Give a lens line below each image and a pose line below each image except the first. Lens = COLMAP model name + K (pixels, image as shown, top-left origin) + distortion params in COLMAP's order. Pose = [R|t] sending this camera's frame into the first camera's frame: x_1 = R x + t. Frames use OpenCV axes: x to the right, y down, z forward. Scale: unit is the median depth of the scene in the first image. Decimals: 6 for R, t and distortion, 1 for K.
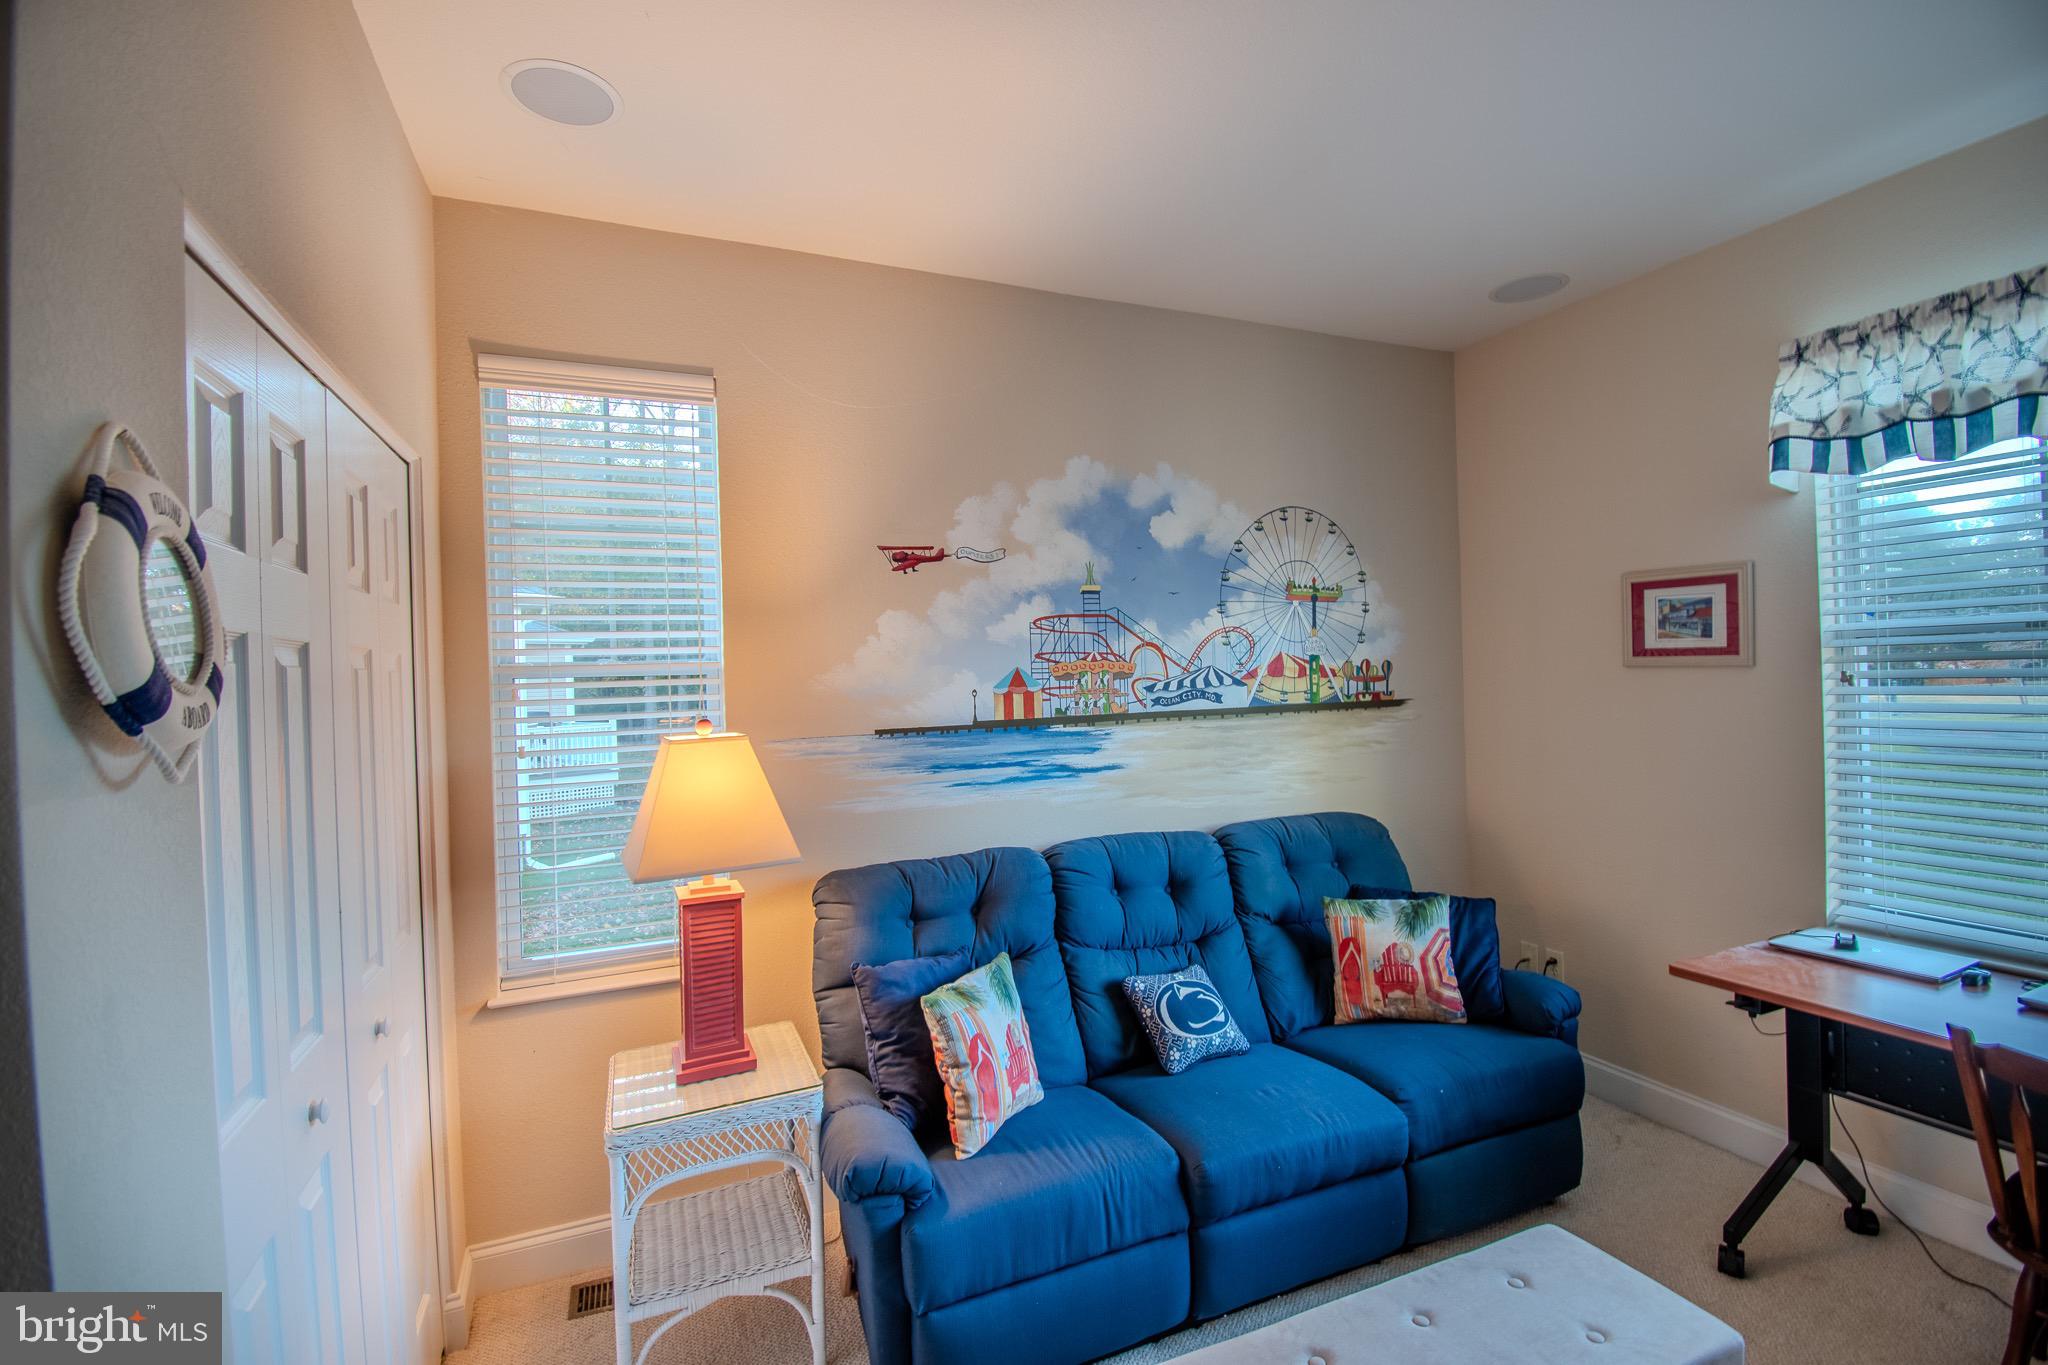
lens RADIAL K [[911.9, 0, 1026.6], [0, 911.9, 680.3], [0, 0, 1]] dist [0.023242, -0.027151]
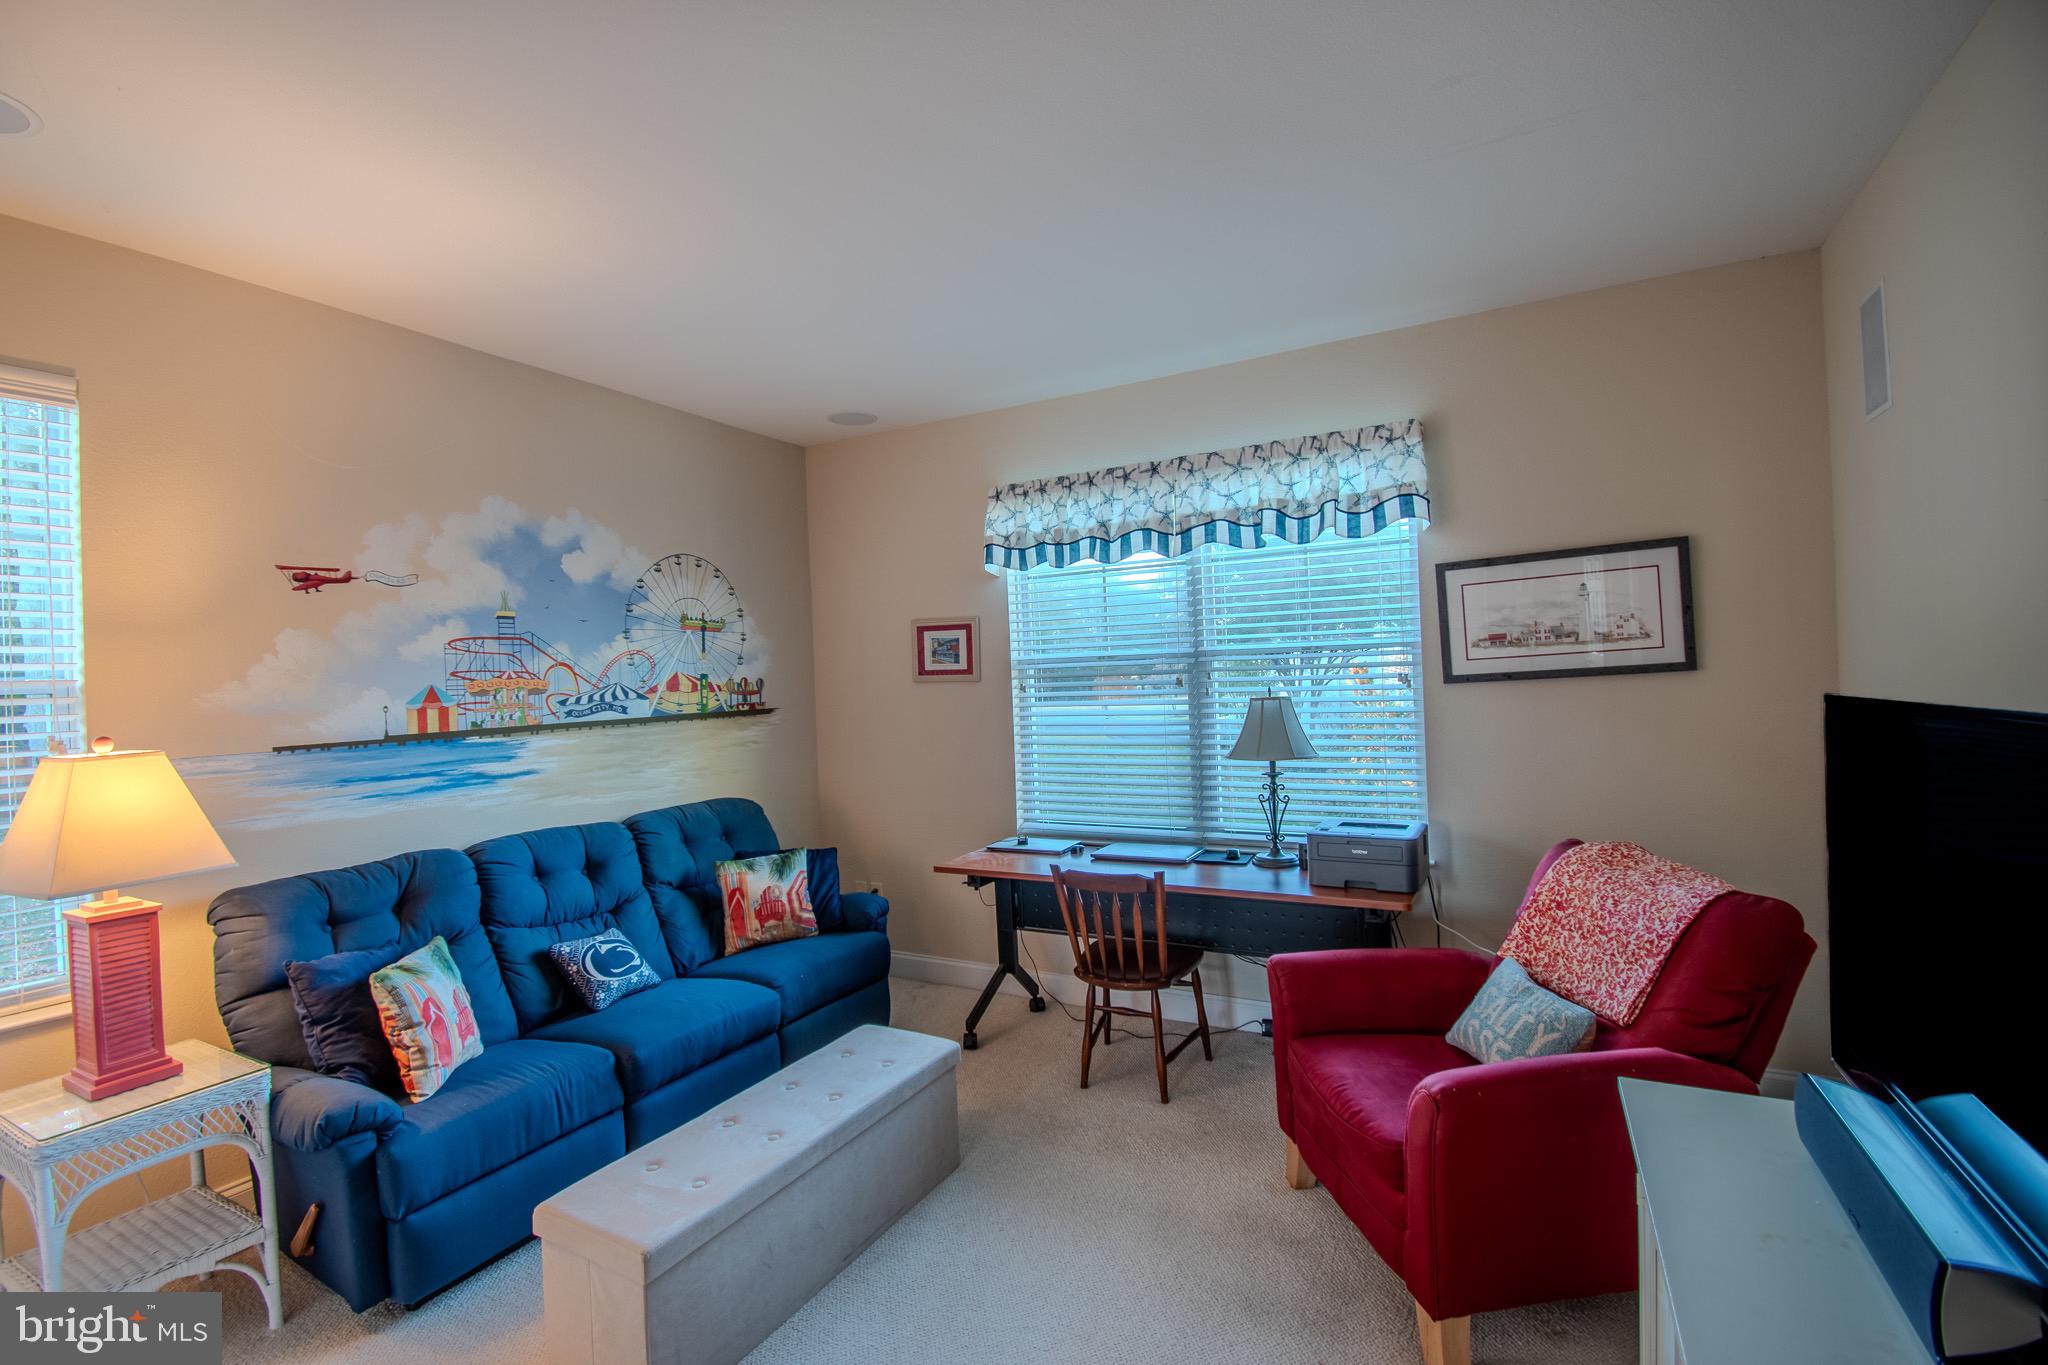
lens RADIAL K [[911.9, 0, 1026.6], [0, 911.9, 680.3], [0, 0, 1]] dist [0.023242, -0.027151]
pose [[0.784845, -0.002183, 0.619688, -0.138365], [0.015719, 0.999742, -0.016386, 0.010230], [-0.619493, 0.022601, 0.784677, -0.309078]]
